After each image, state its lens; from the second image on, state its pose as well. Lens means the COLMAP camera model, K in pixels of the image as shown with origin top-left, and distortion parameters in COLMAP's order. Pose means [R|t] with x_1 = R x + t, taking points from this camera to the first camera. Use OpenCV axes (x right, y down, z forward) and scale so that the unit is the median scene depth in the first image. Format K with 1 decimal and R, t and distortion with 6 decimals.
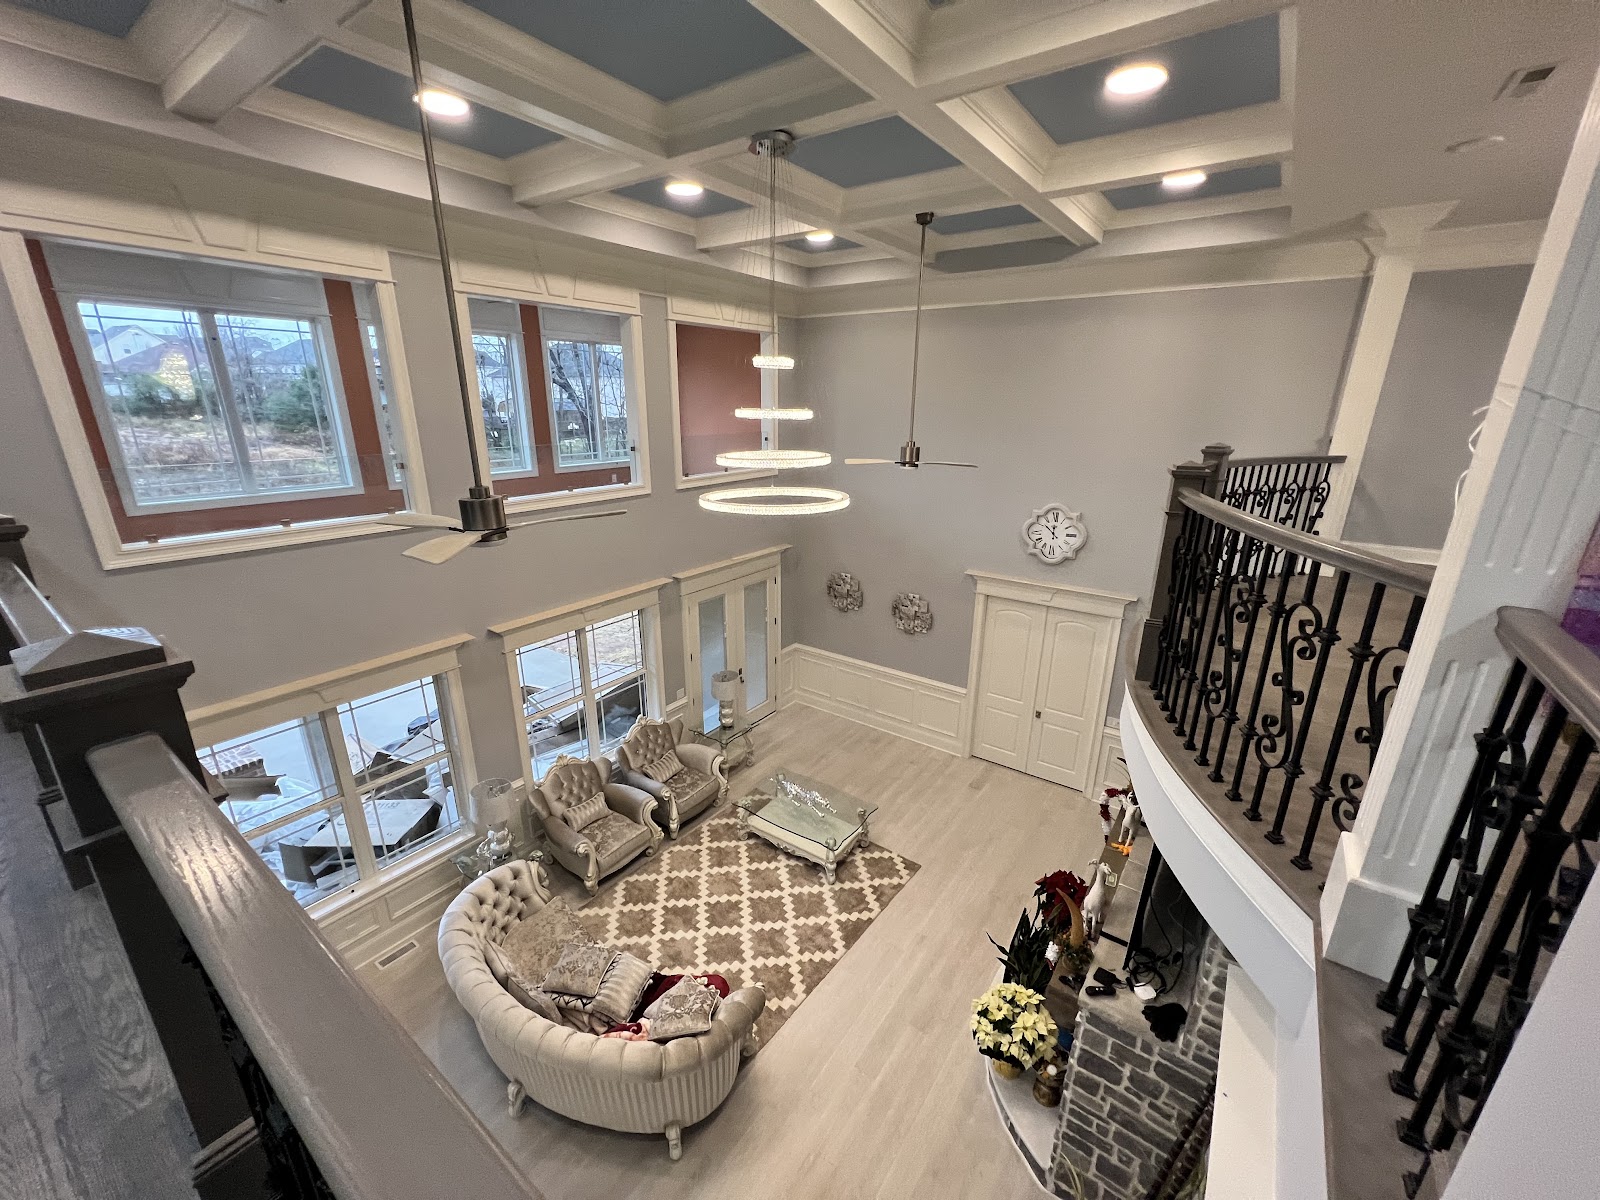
lens RADIAL K [[641.8, 0, 798.5], [0, 641.8, 606.4], [0, 0, 1]] dist [-0.002983, 0.000861]
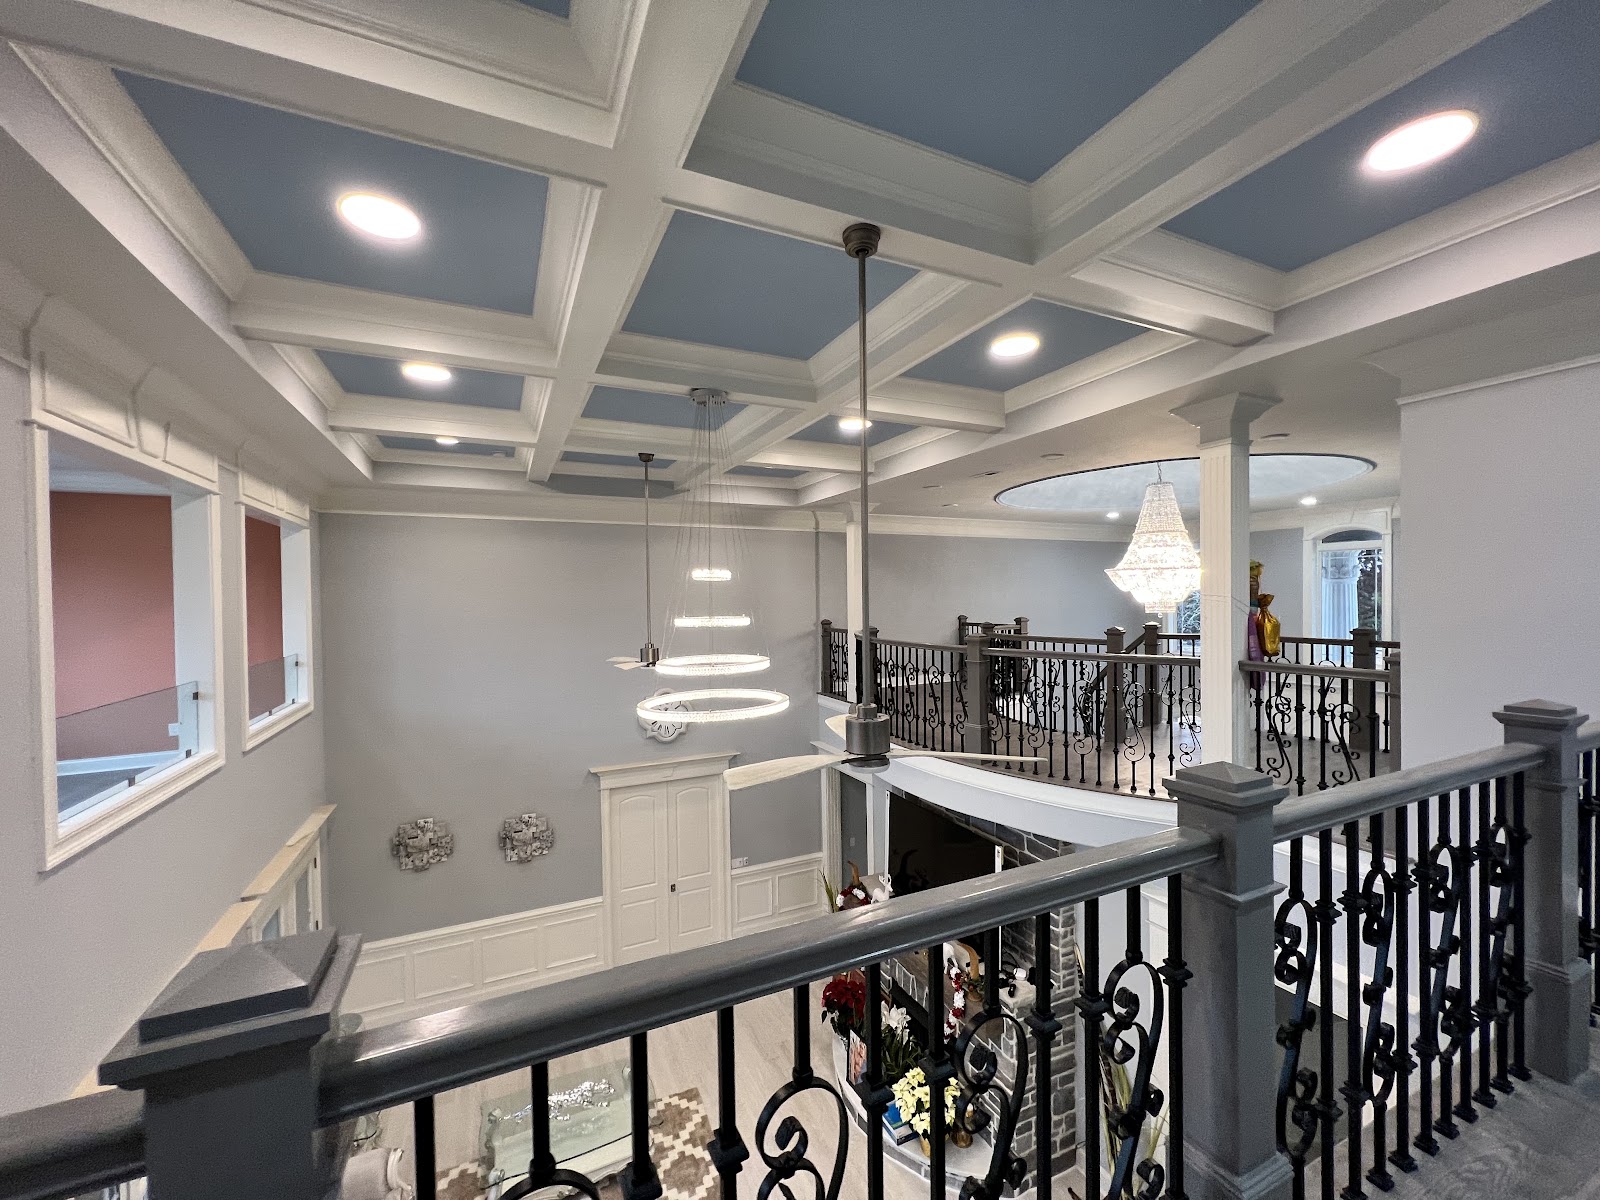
lens RADIAL K [[641.8, 0, 799.8], [0, 641.8, 608.1], [0, 0, 1]] dist [-0.002983, 0.000861]
pose [[0.481642, -0.028356, 0.875909, -0.614005], [0.285484, 0.950035, -0.126225, -0.106075], [-0.828565, 0.310853, 0.465671, 0.278127]]
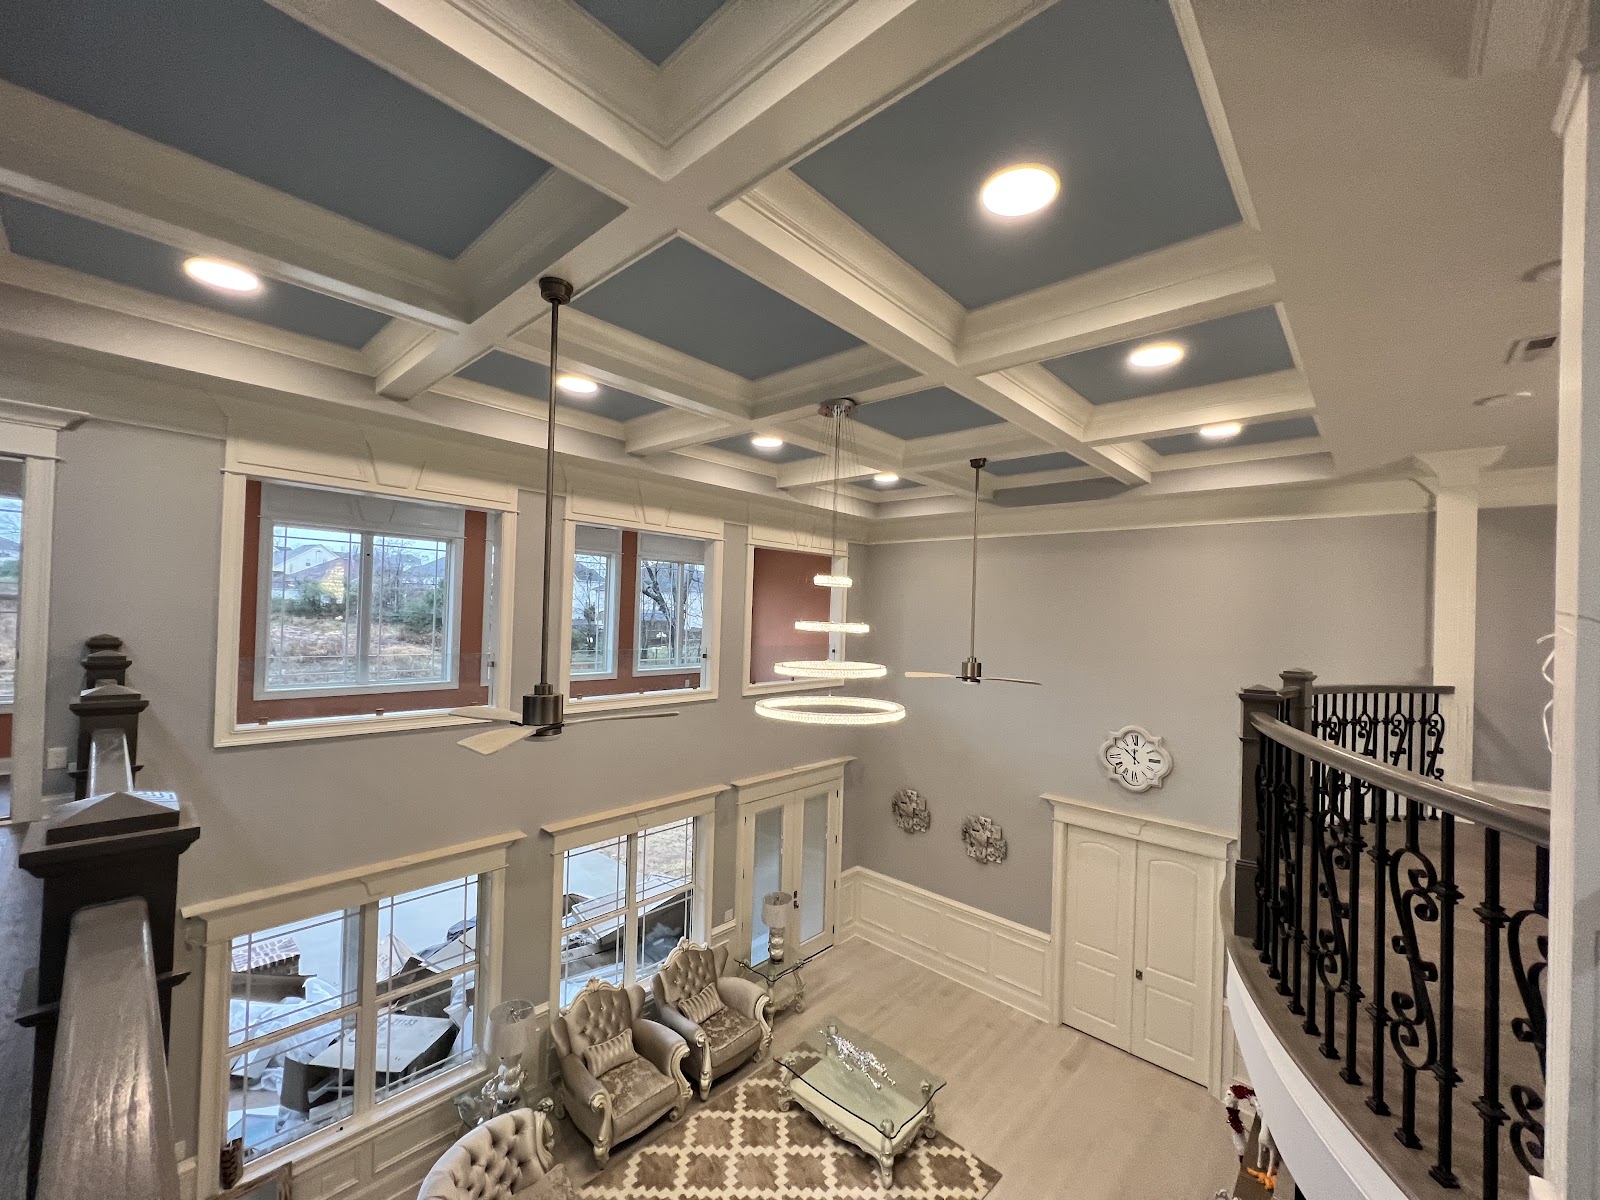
lens RADIAL K [[641.8, 0, 799.9], [0, 641.8, 607.6], [0, 0, 1]] dist [-0.002983, 0.000861]
pose [[0.992838, 0.021941, -0.117439, 0.023387], [-0.058244, 0.947158, -0.315434, 0.002535], [0.104312, 0.320015, 0.941652, -0.002460]]
